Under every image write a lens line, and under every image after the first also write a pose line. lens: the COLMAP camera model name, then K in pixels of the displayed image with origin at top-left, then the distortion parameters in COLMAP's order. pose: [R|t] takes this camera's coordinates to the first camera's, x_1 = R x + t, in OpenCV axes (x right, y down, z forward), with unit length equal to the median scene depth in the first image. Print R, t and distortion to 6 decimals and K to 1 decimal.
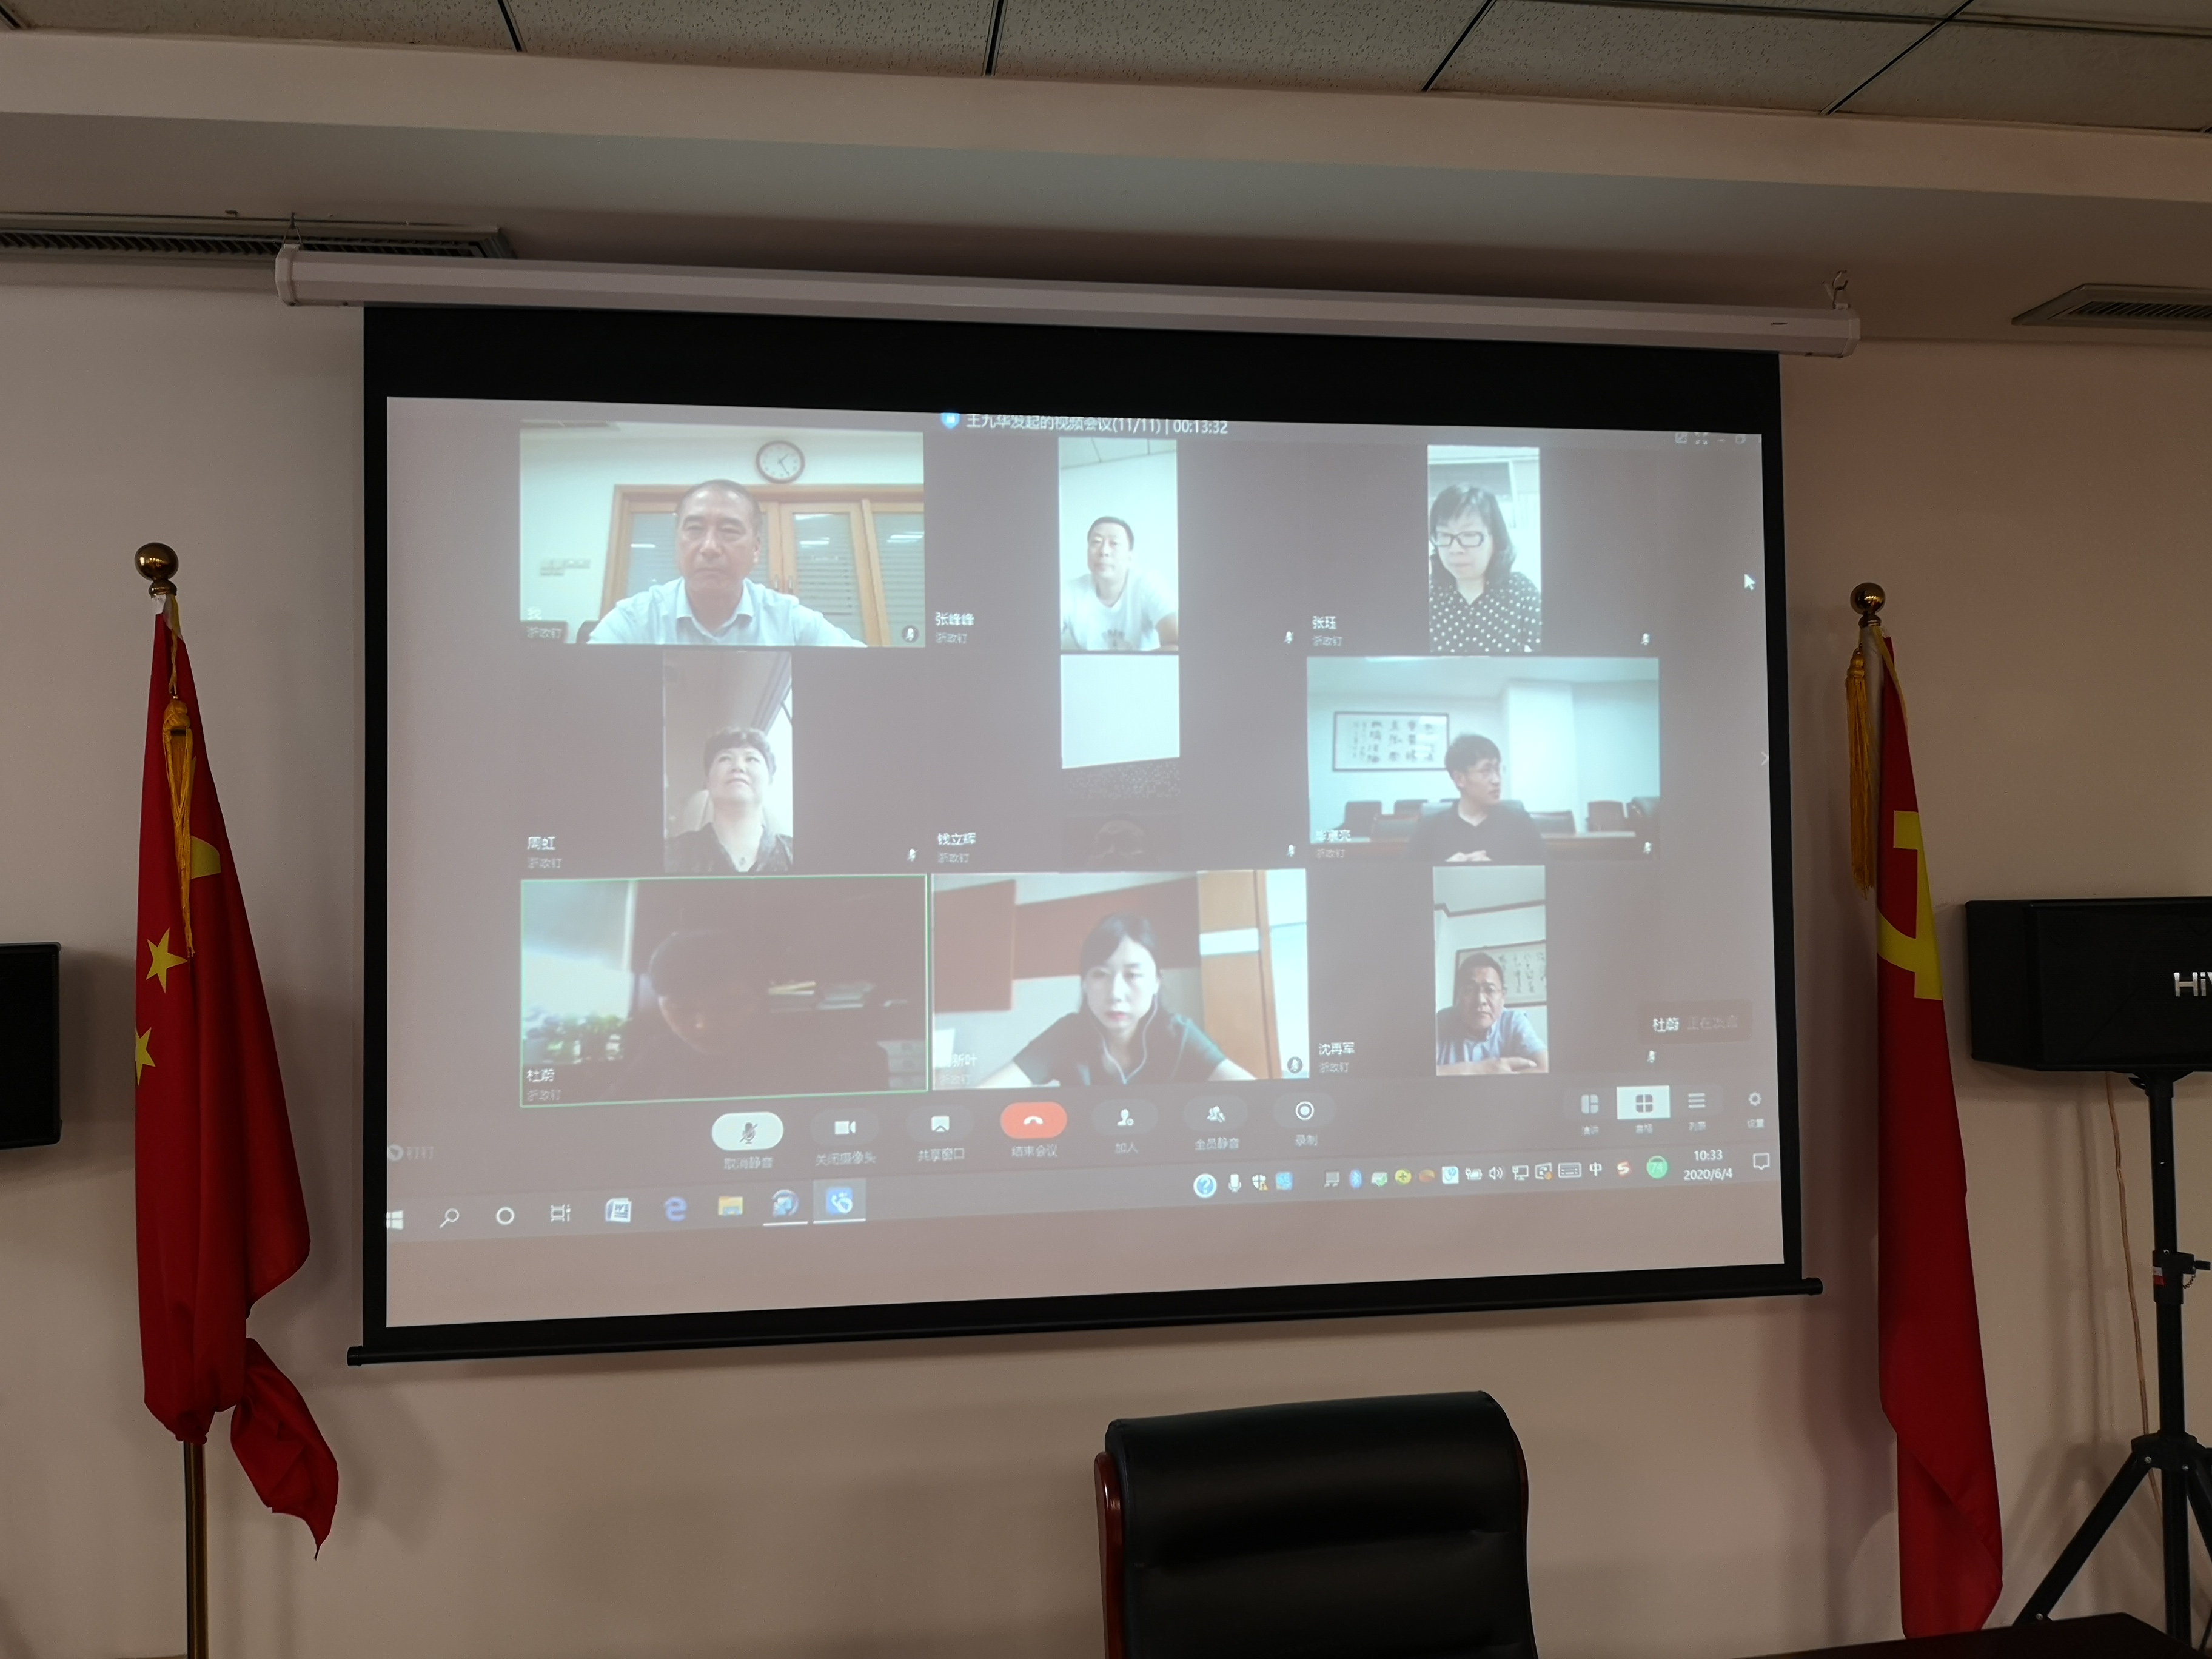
lens RADIAL K [[1797.6, 0, 1108.3], [0, 1797.6, 827.9], [0, 0, 1]] dist [-0.004679, 0.005554]
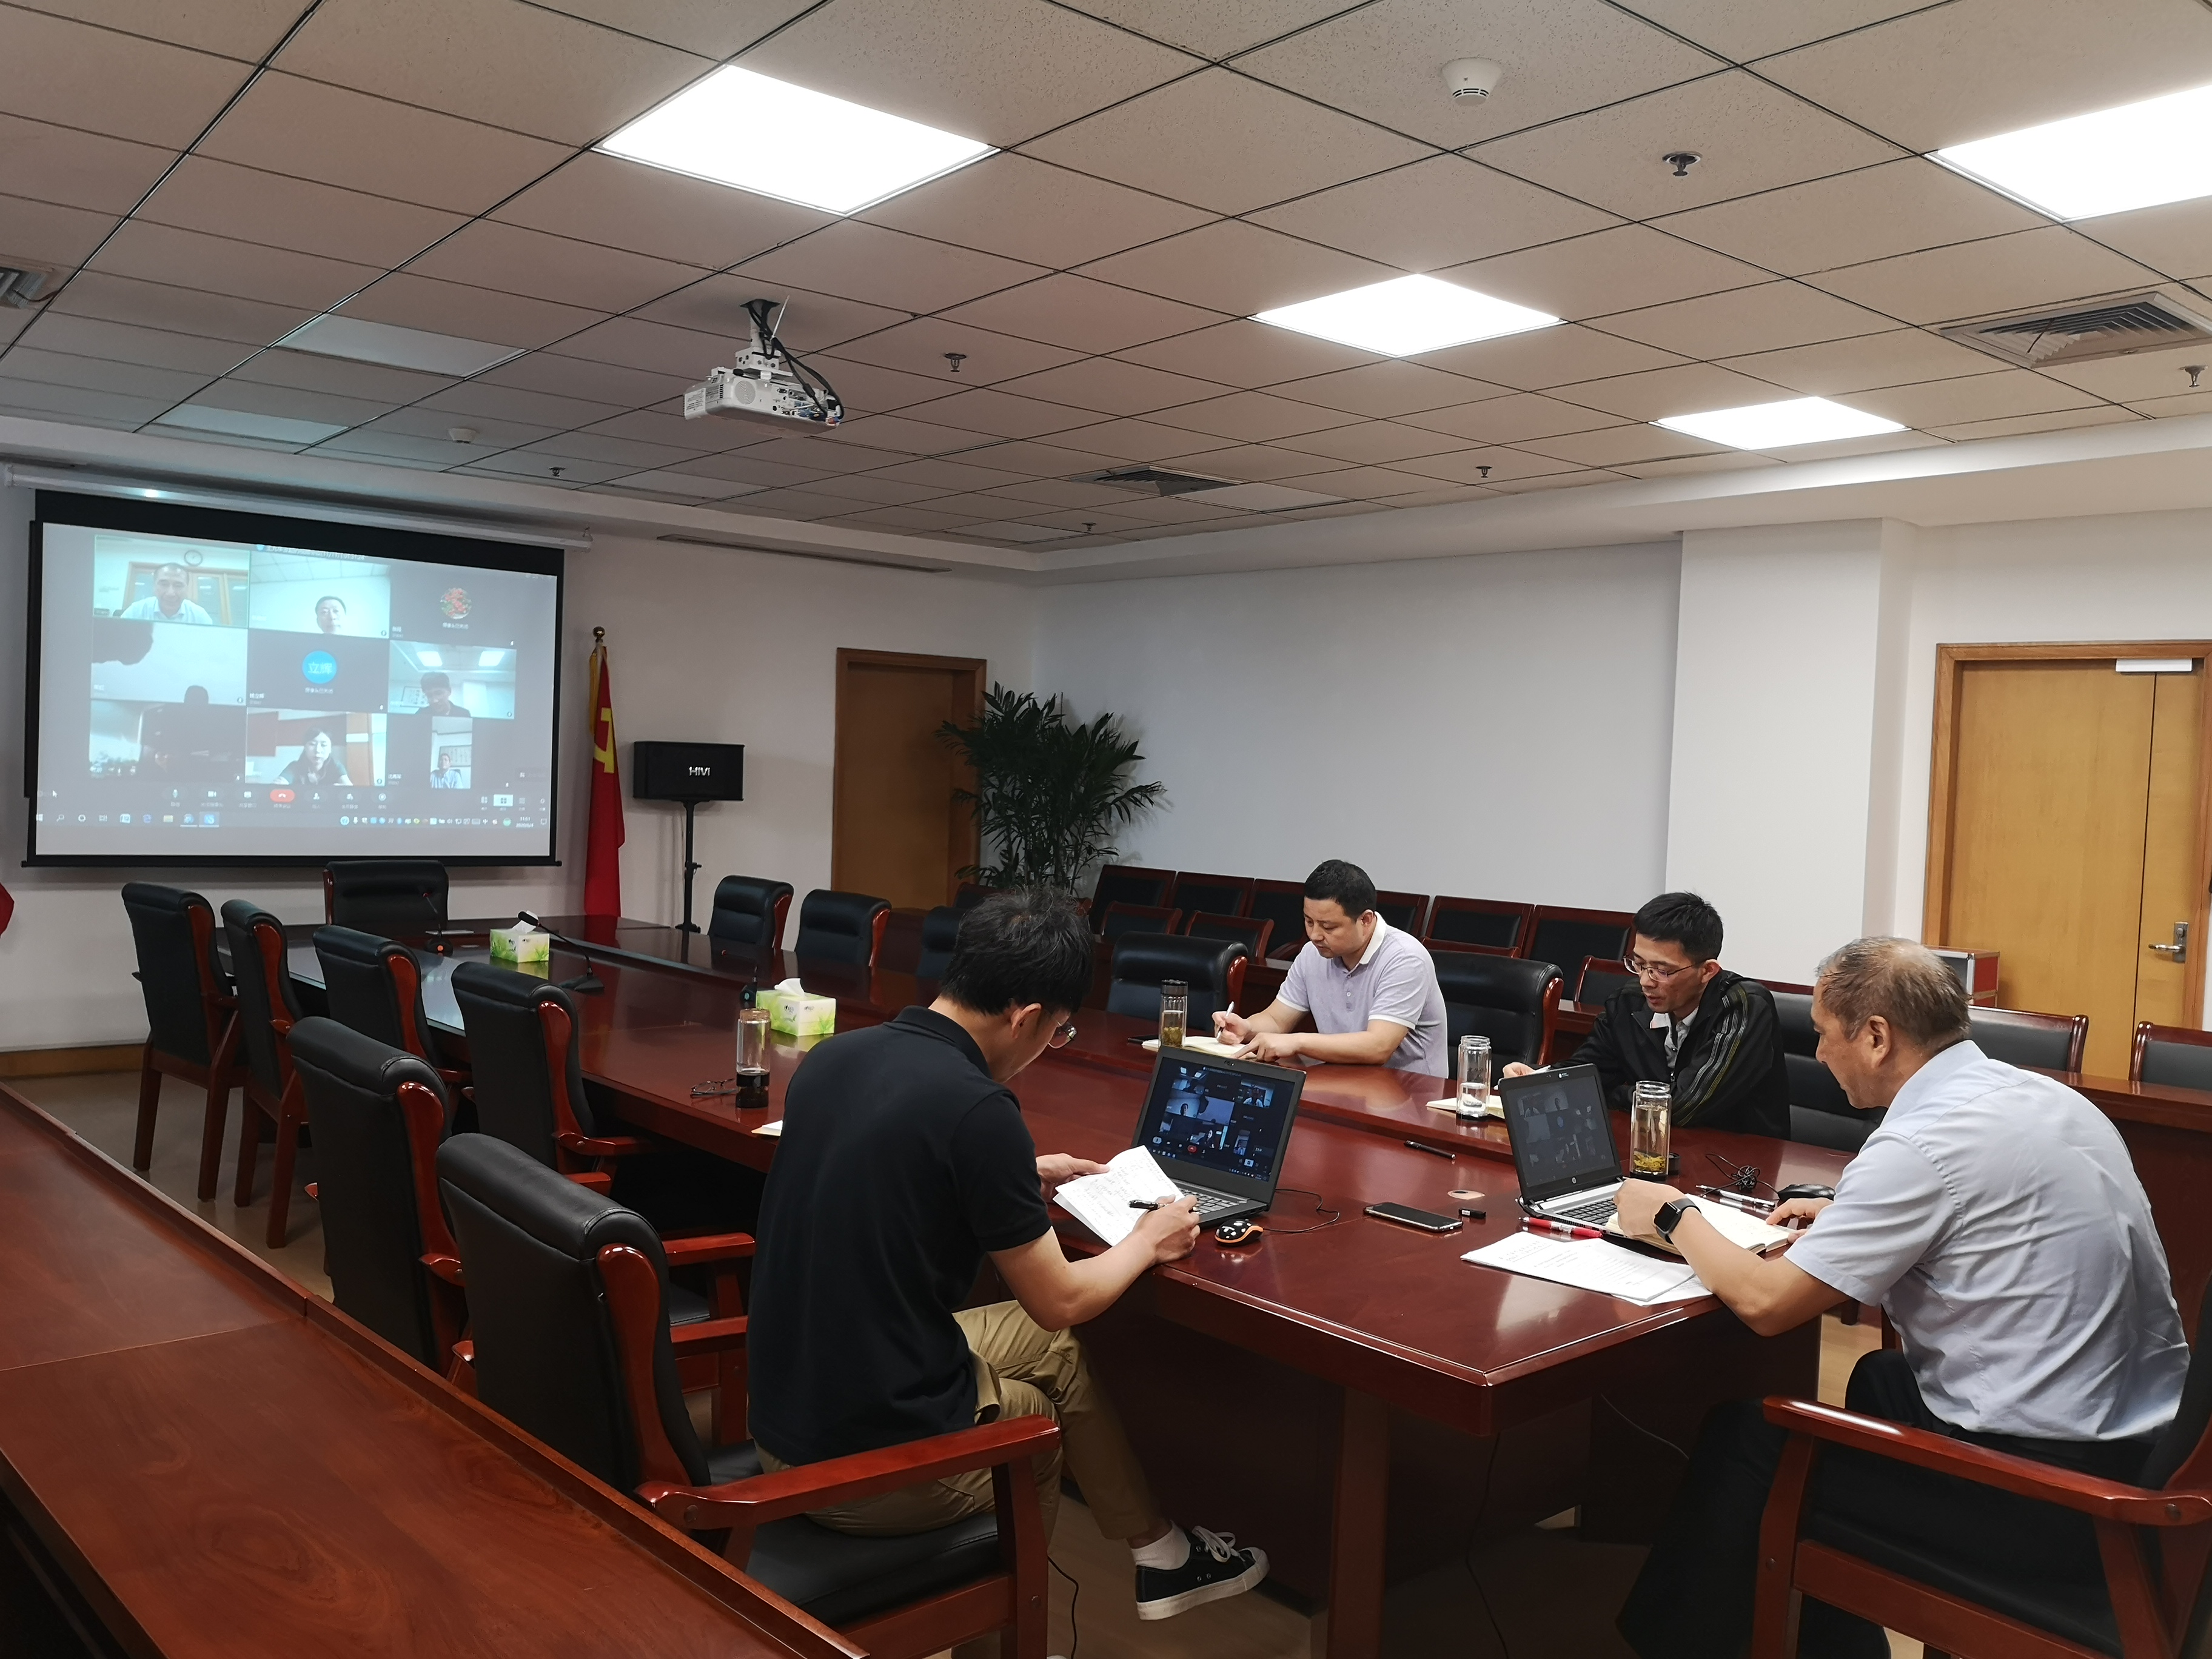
lens RADIAL K [[1797.6, 0, 1105.9], [0, 1797.6, 820.2], [0, 0, 1]] dist [-0.004679, 0.005554]
pose [[0.864836, 0.032194, 0.501021, -0.337130], [-0.058718, 0.997579, 0.037255, 0.017365], [-0.498608, -0.061639, 0.864633, -2.127415]]
